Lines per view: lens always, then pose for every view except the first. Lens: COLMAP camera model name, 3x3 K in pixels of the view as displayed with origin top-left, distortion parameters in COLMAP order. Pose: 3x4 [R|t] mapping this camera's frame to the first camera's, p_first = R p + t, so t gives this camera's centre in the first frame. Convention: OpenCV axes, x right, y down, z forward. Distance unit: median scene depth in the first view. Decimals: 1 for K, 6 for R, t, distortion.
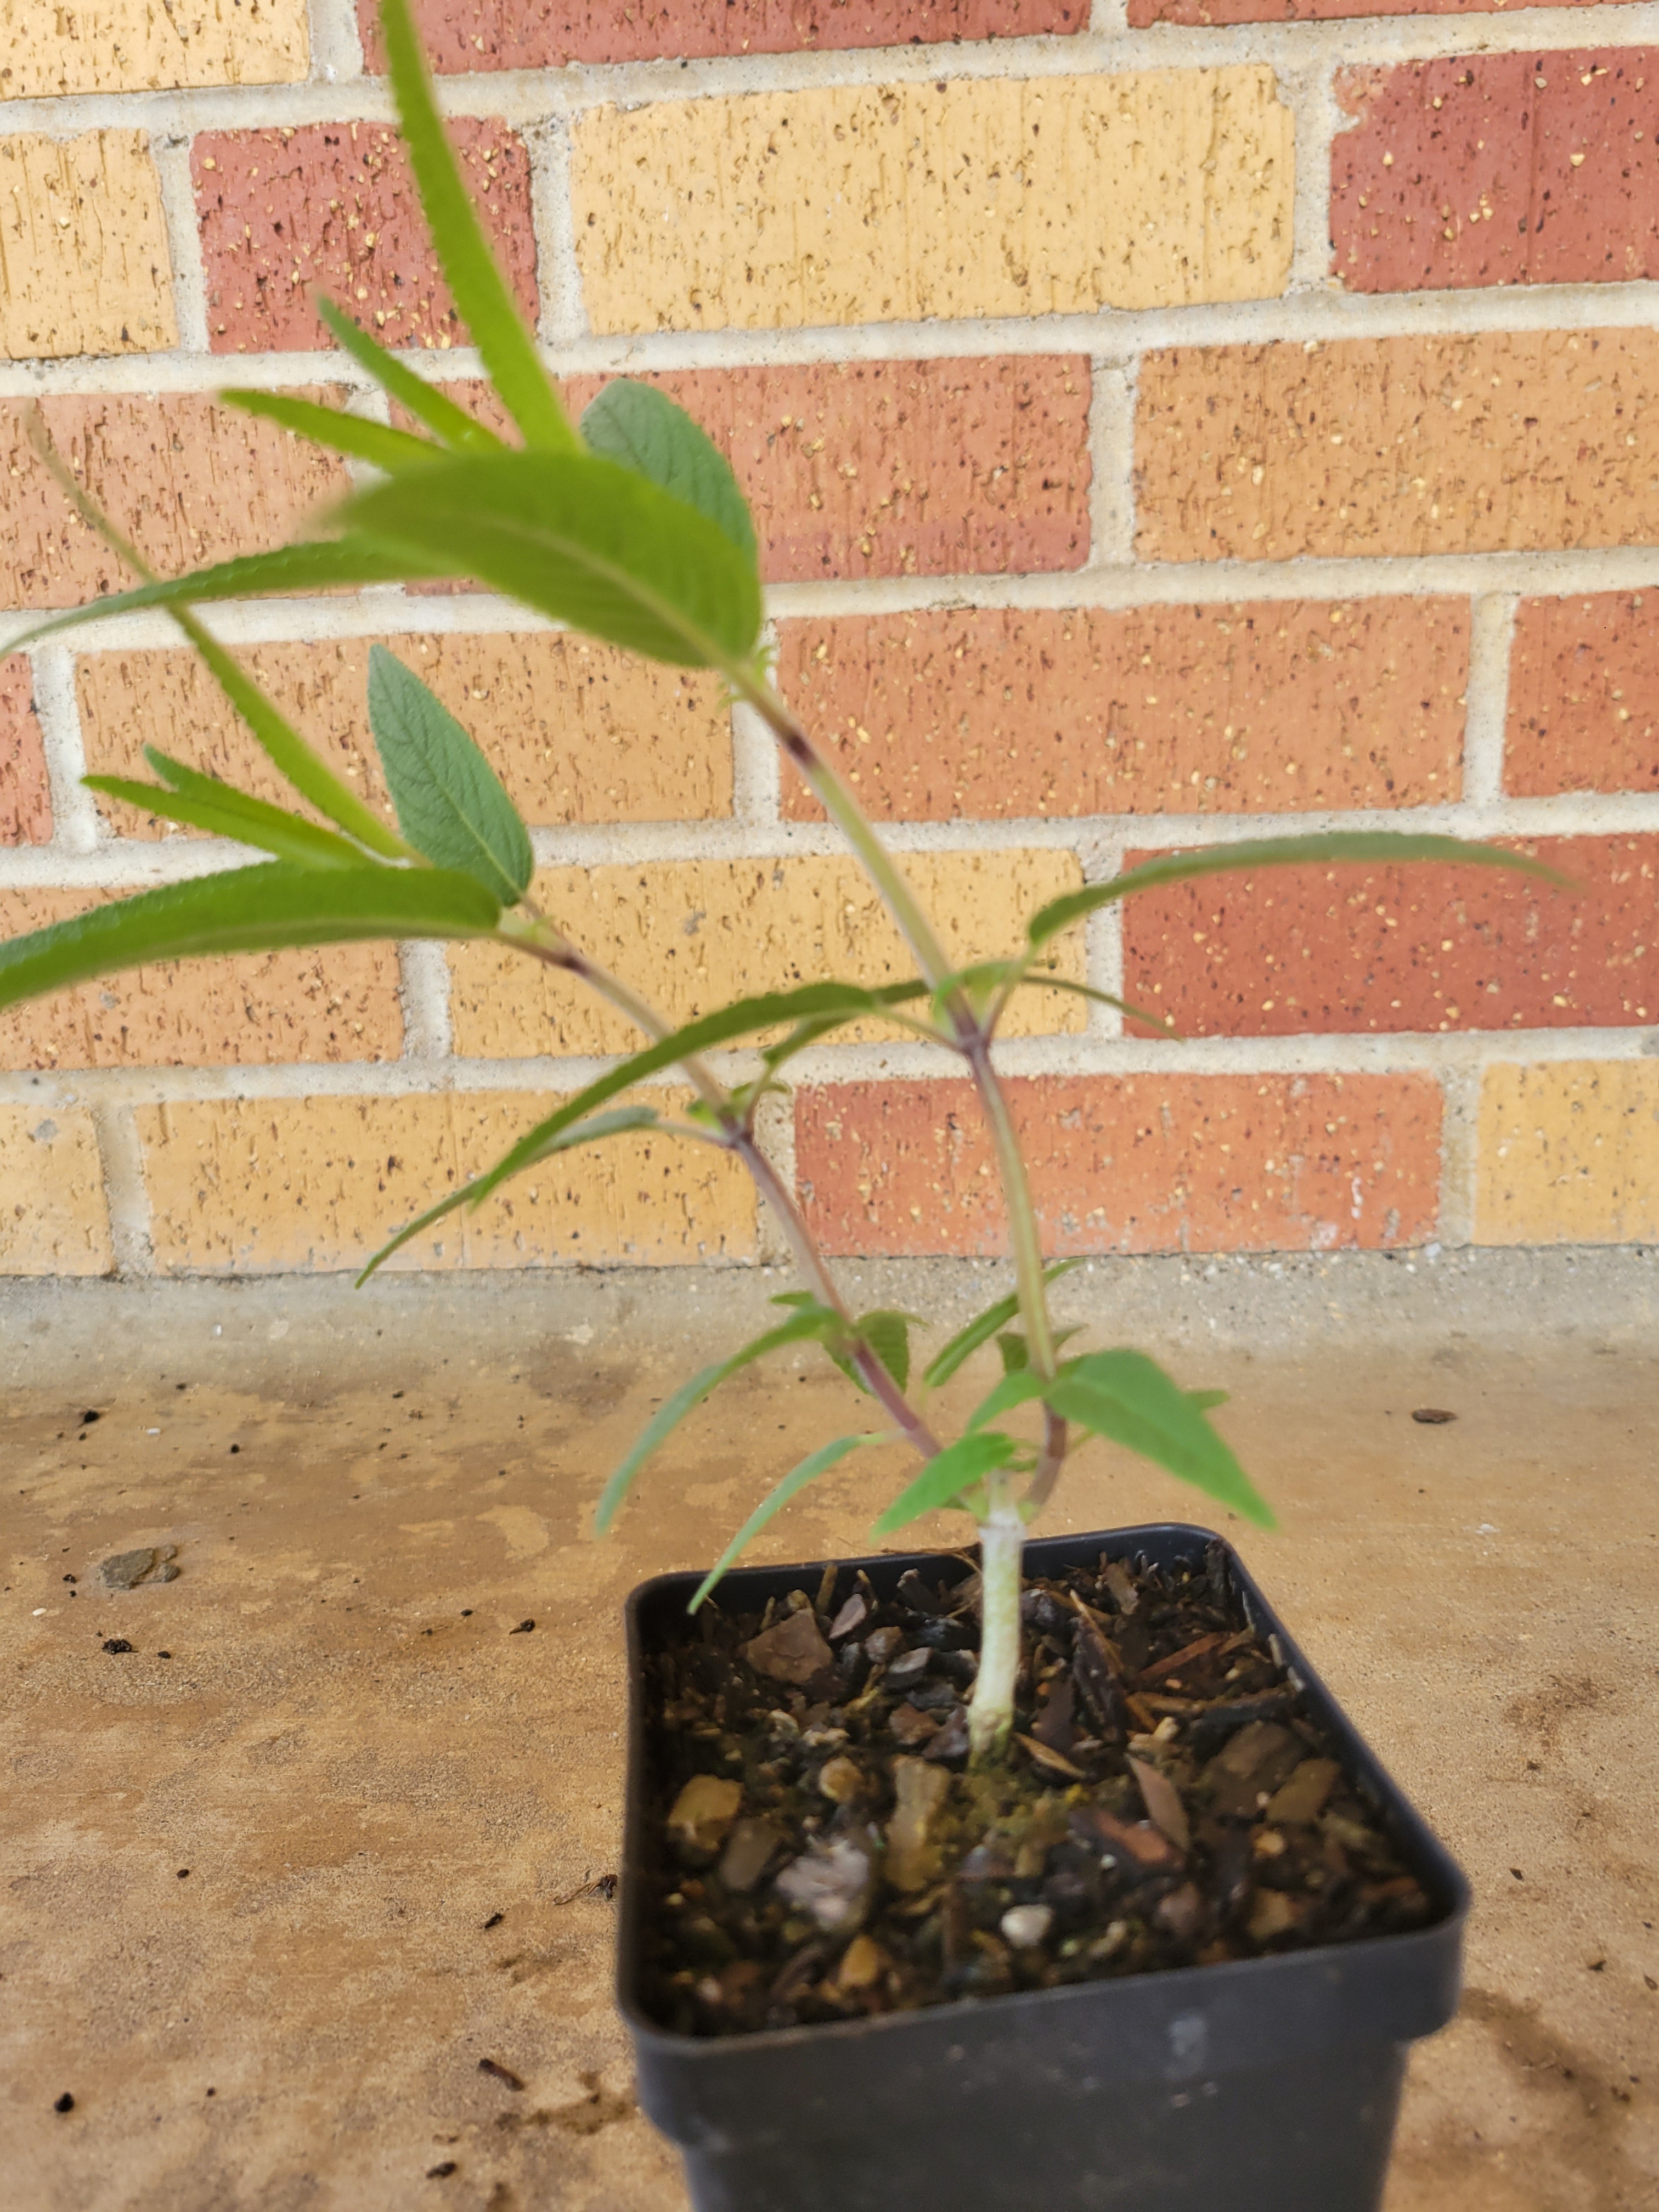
lens RADIAL K [[1757.2, 0, 829.5], [0, 1757.2, 1106.0], [0, 0, 1]] dist [-0.009711, -0.024622]
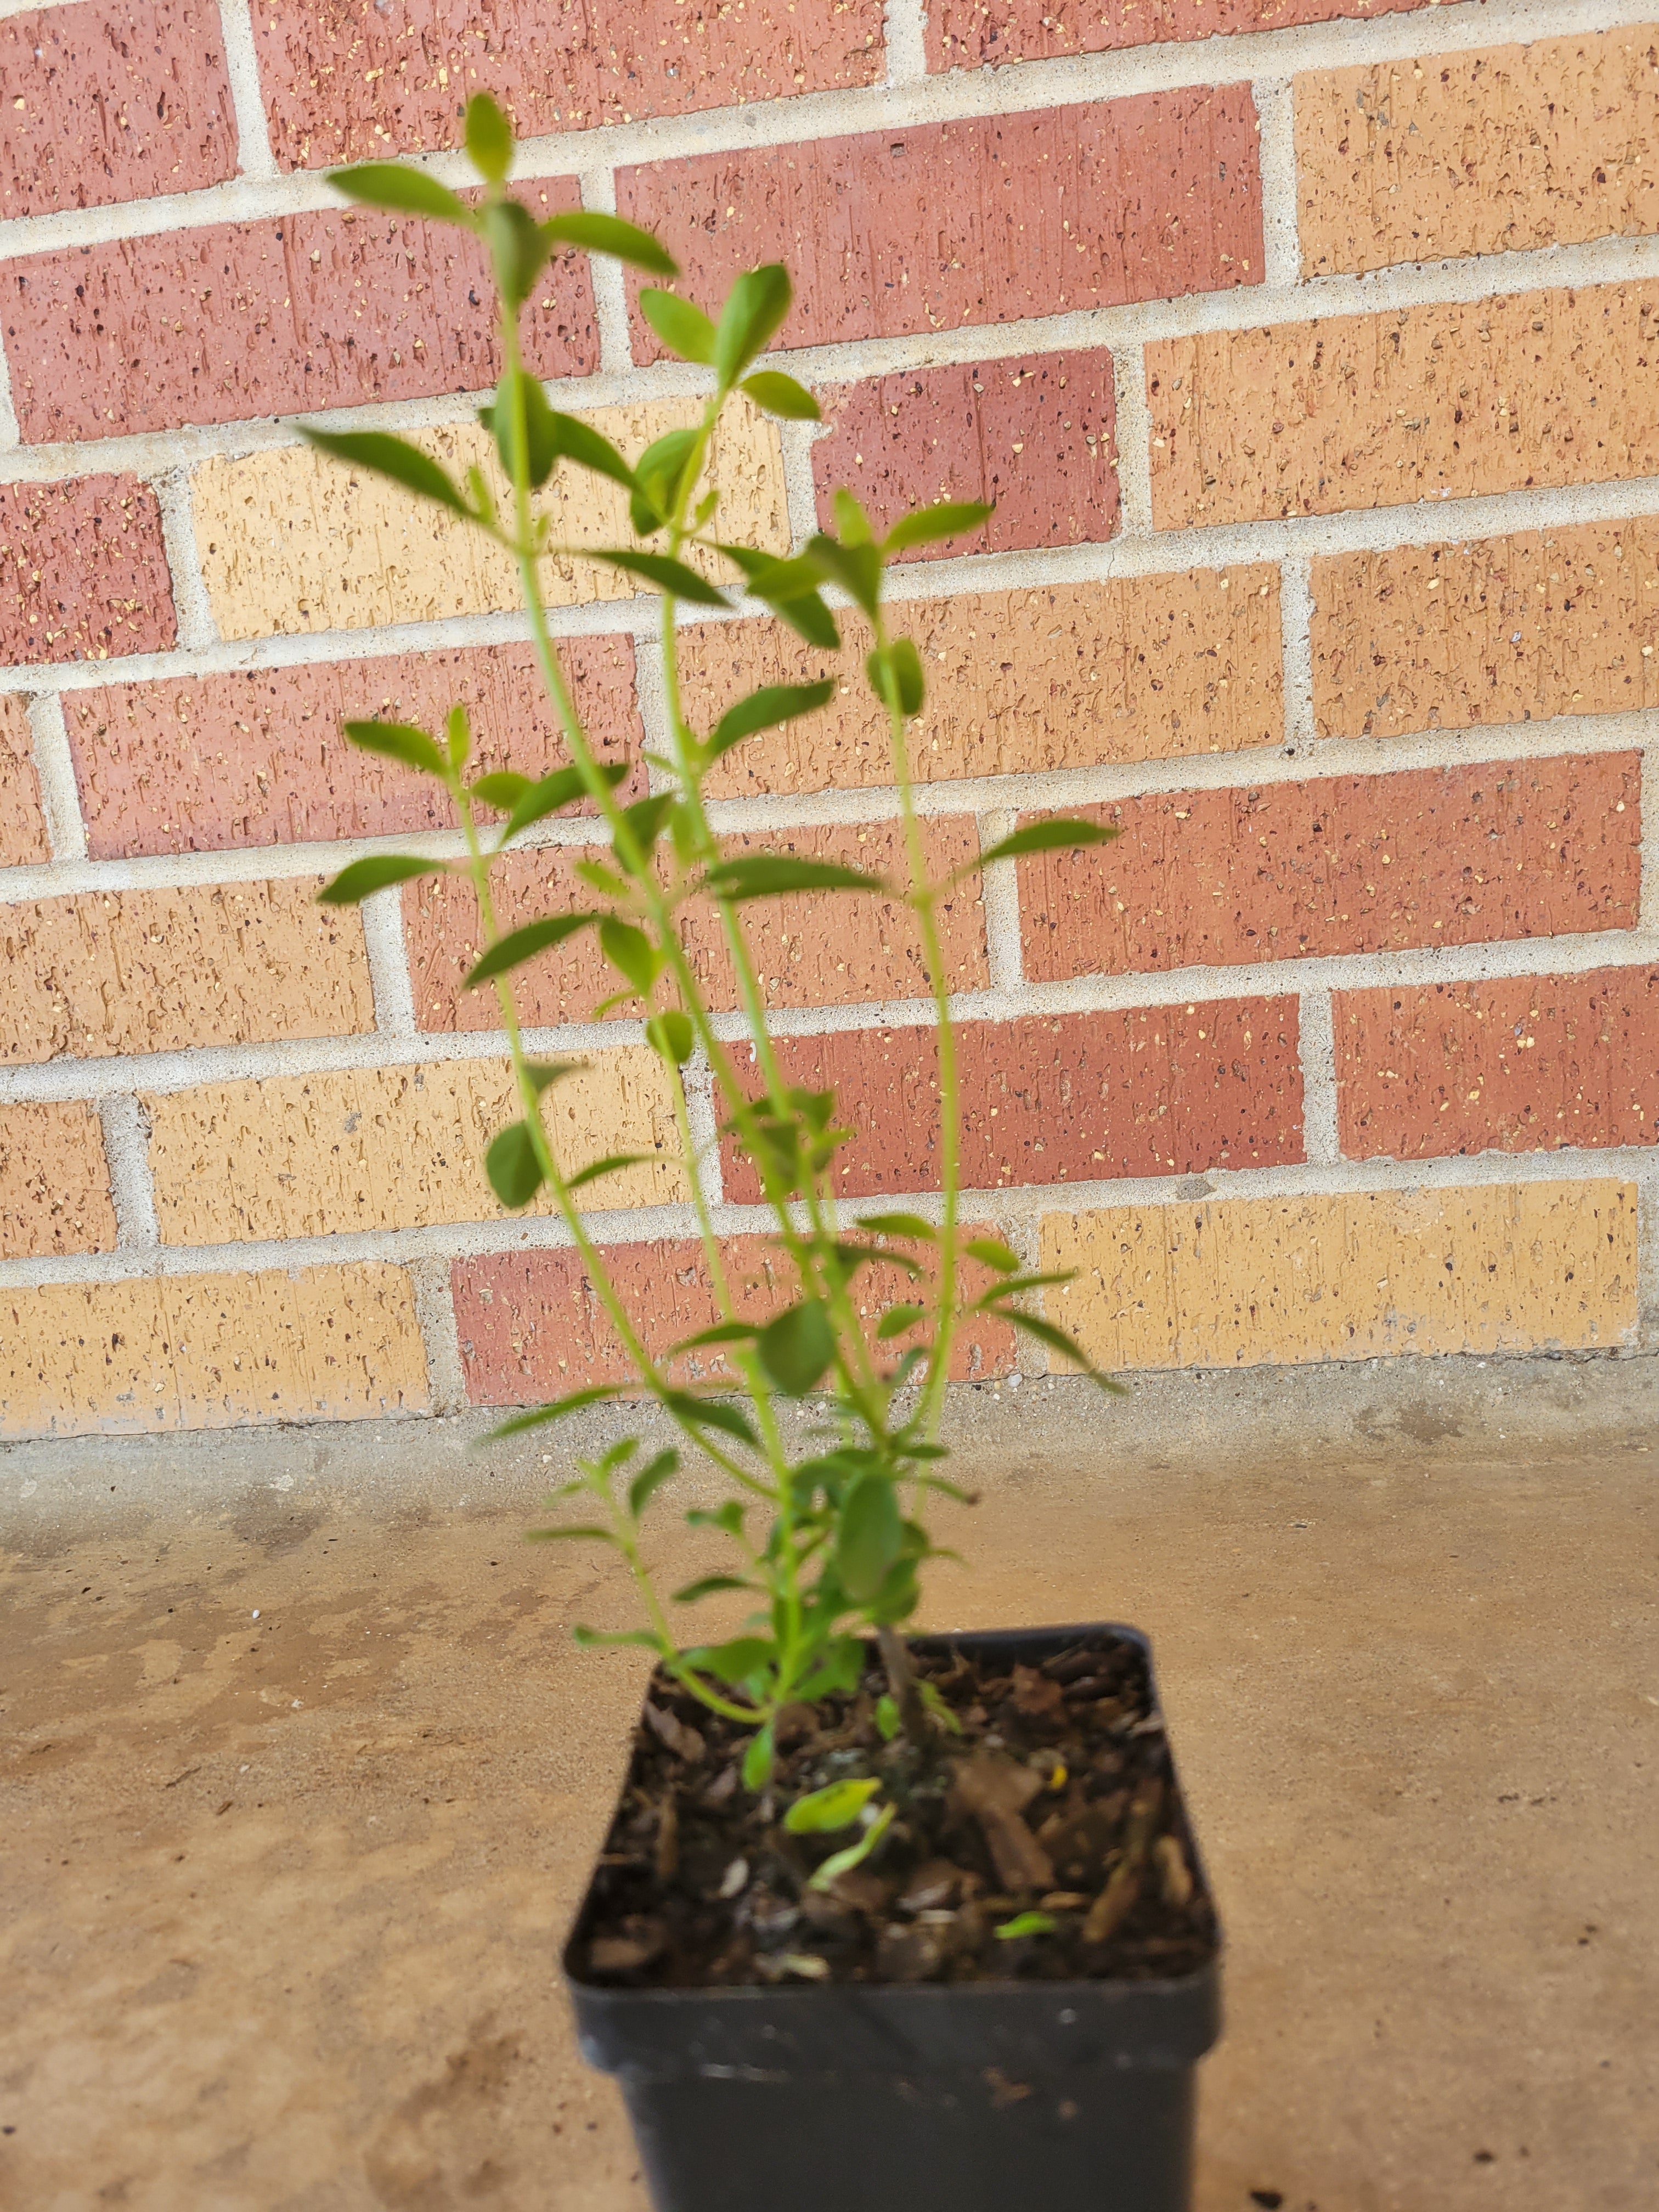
lens RADIAL K [[1757.2, 0, 829.5], [0, 1757.2, 1106.0], [0, 0, 1]] dist [-0.009711, -0.024622]
pose [[0.997804, -0.048738, -0.044850, 0.311343], [0.046077, 0.997220, -0.058557, -0.035339], [0.047579, 0.056362, 0.997276, -0.150271]]
